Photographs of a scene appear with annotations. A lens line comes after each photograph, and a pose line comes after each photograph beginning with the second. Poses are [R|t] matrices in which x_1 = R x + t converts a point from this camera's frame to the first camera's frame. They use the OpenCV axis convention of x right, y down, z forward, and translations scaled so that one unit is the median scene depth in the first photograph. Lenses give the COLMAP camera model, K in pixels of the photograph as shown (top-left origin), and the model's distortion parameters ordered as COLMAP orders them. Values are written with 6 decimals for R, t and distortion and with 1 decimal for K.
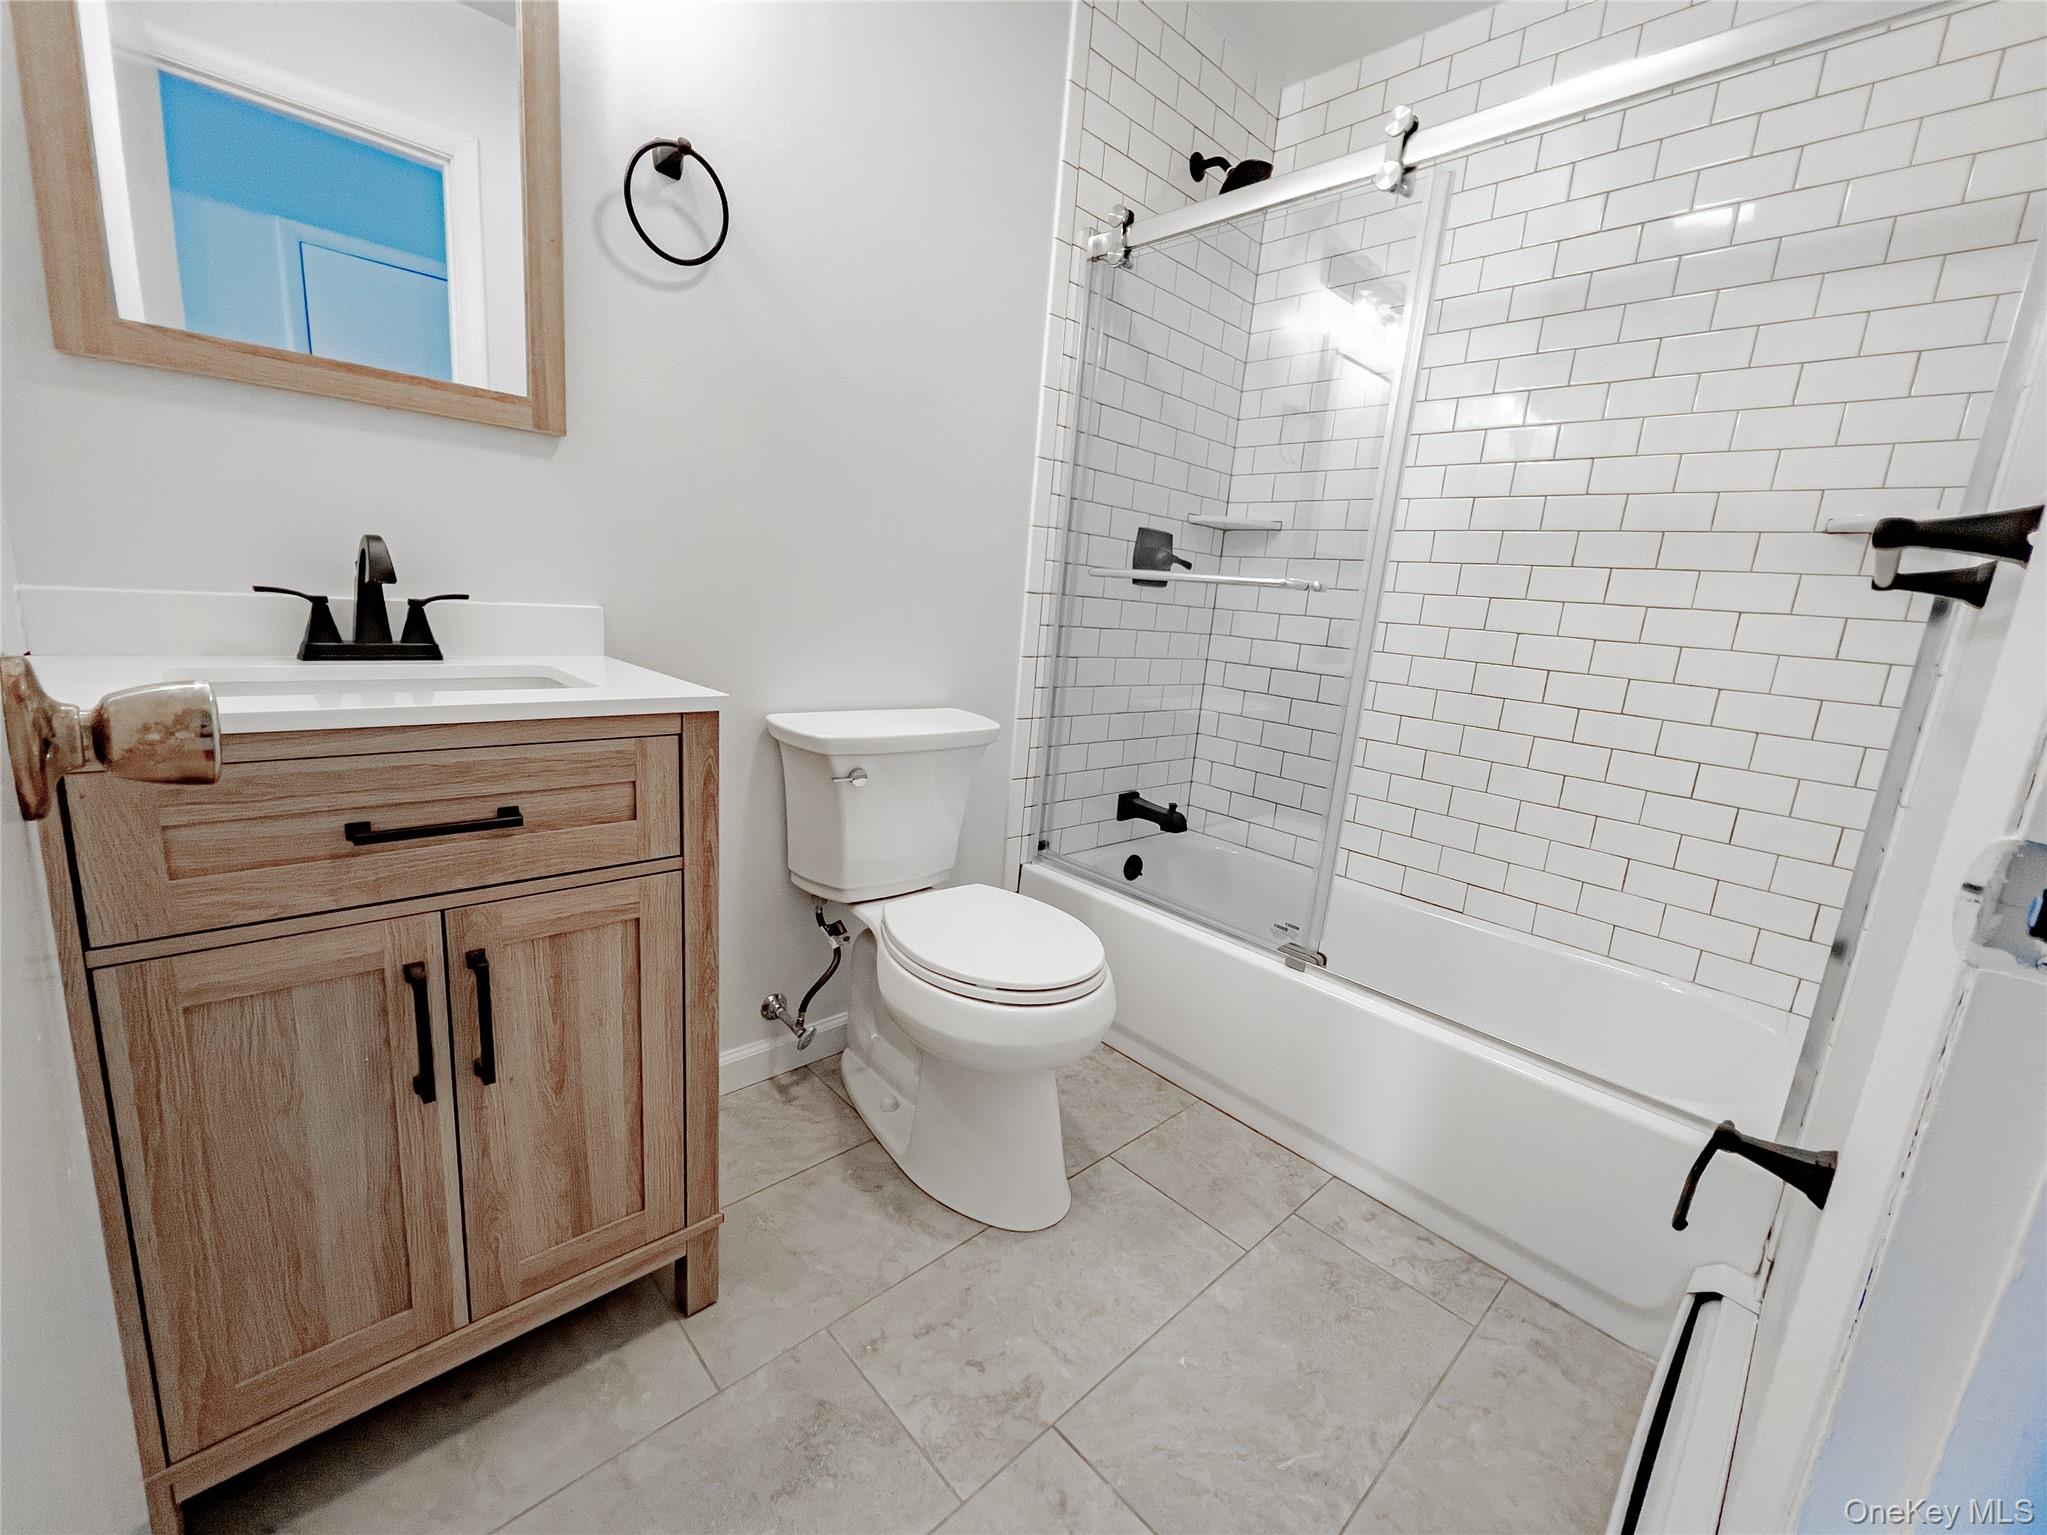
lens RADIAL K [[835.5, 0, 1023.5], [0, 835.5, 767.5], [0, 0, 1]] dist [-0.001184, 0.000284]
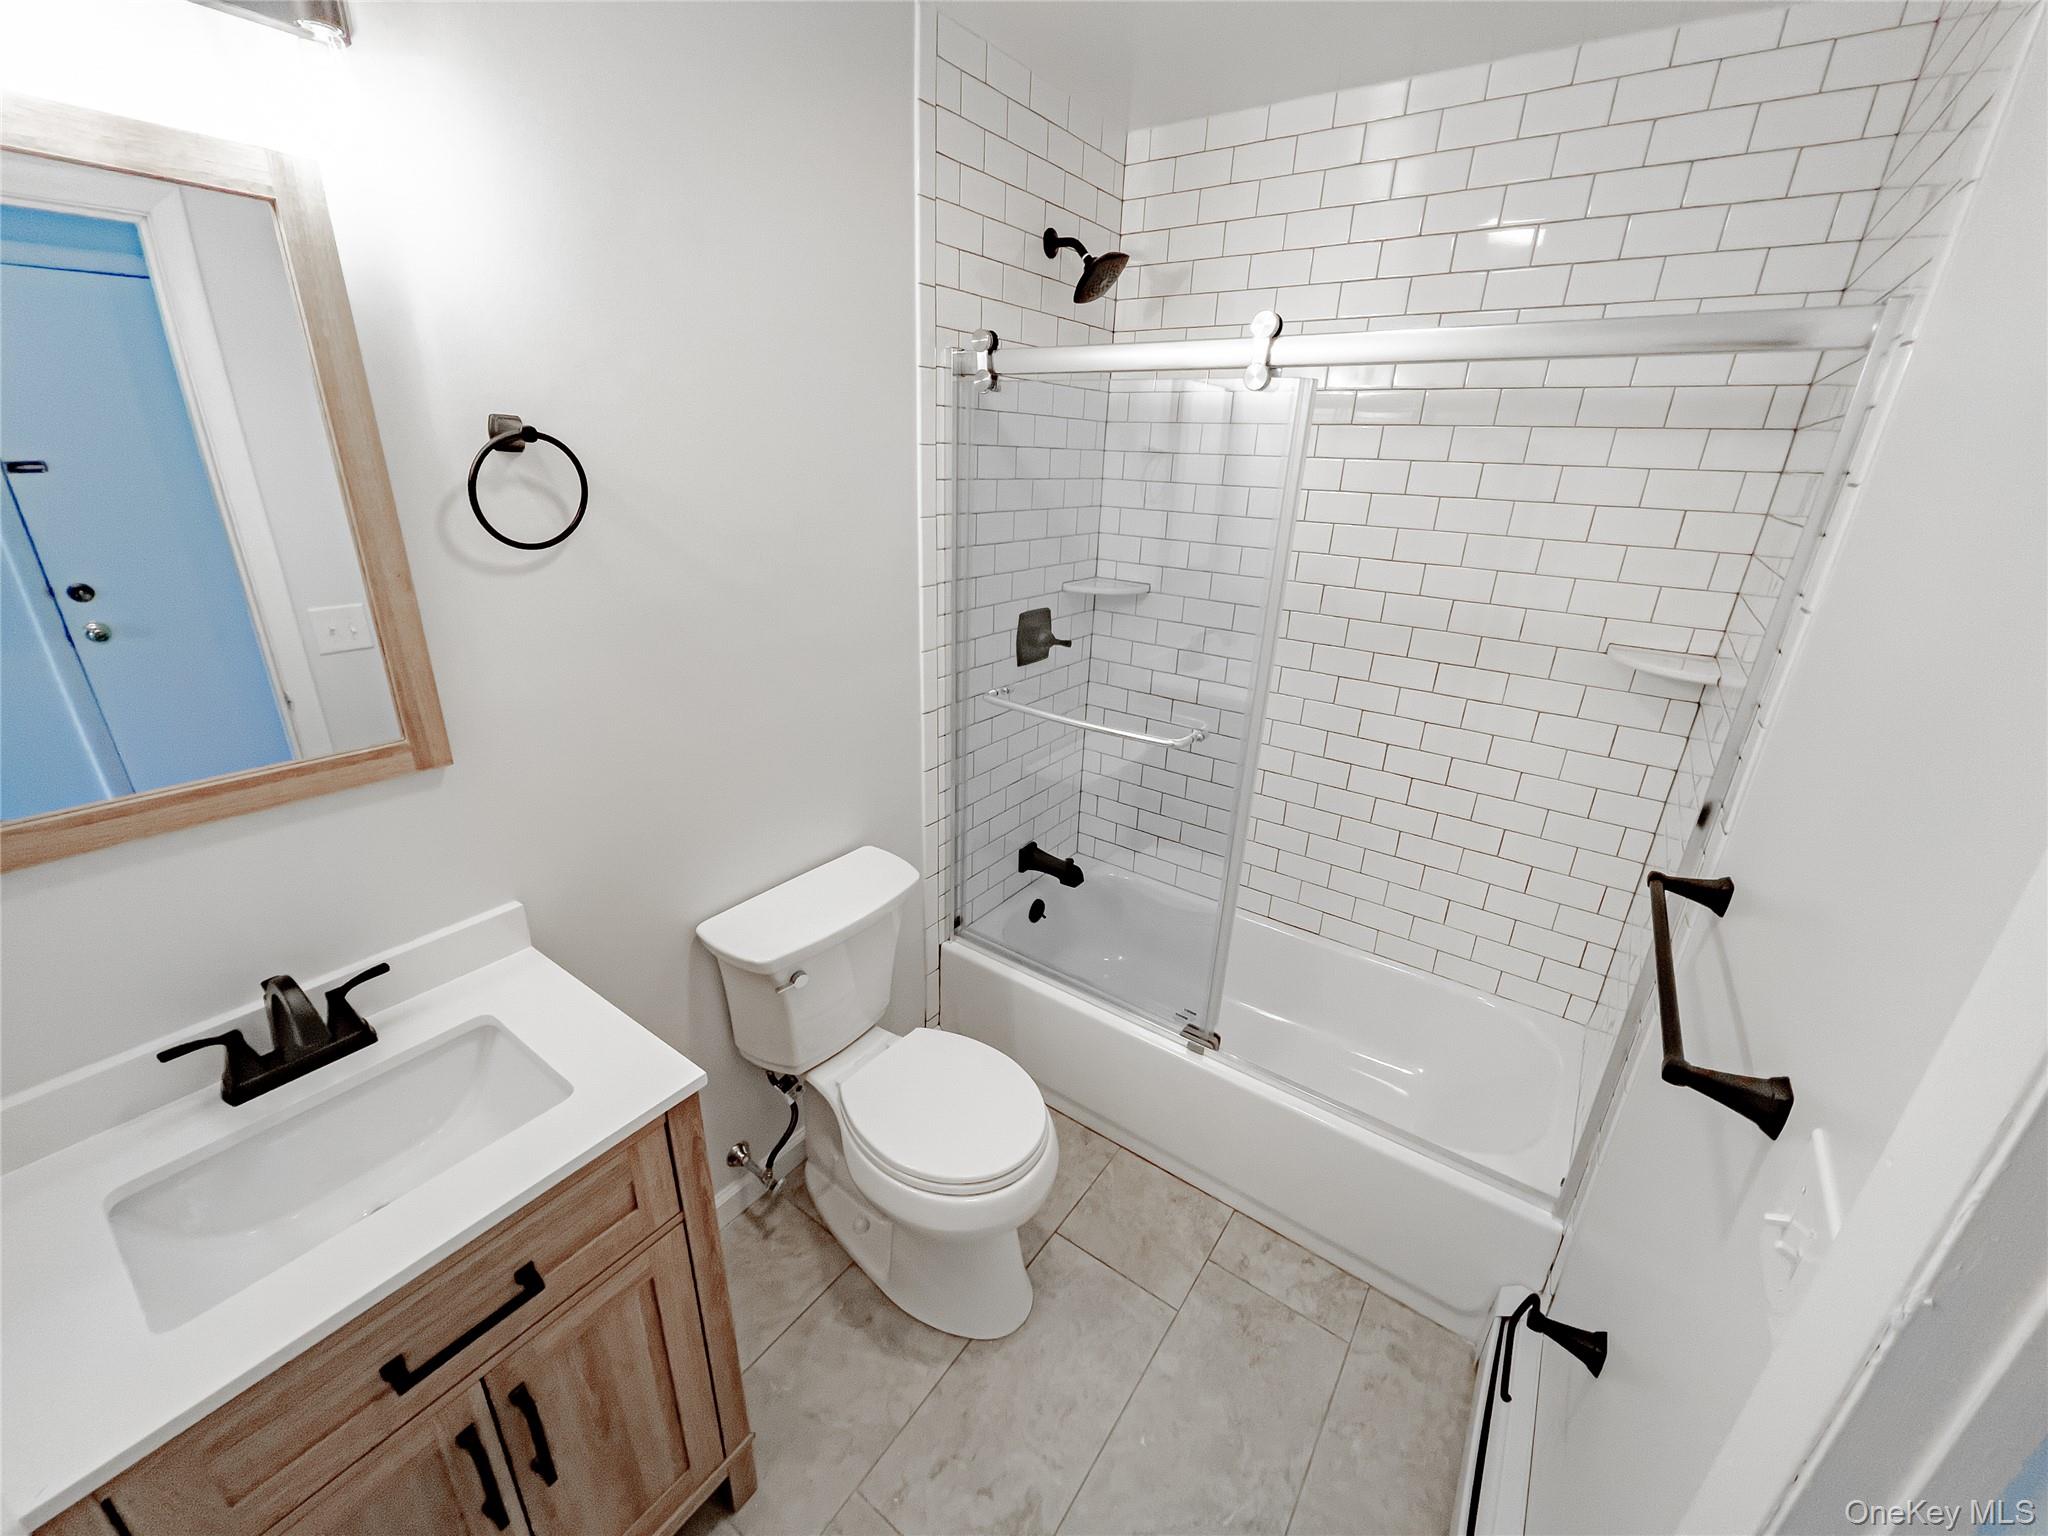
lens RADIAL K [[812.6, 0, 1024.0], [0, 812.6, 768.0], [0, 0, 1]] dist [-0.000143, 0.000381]
pose [[0.980821, -0.113500, 0.158458, -0.049832], [0.083461, 0.979227, 0.184795, -0.396631], [-0.176140, -0.168026, 0.969919, -0.000081]]
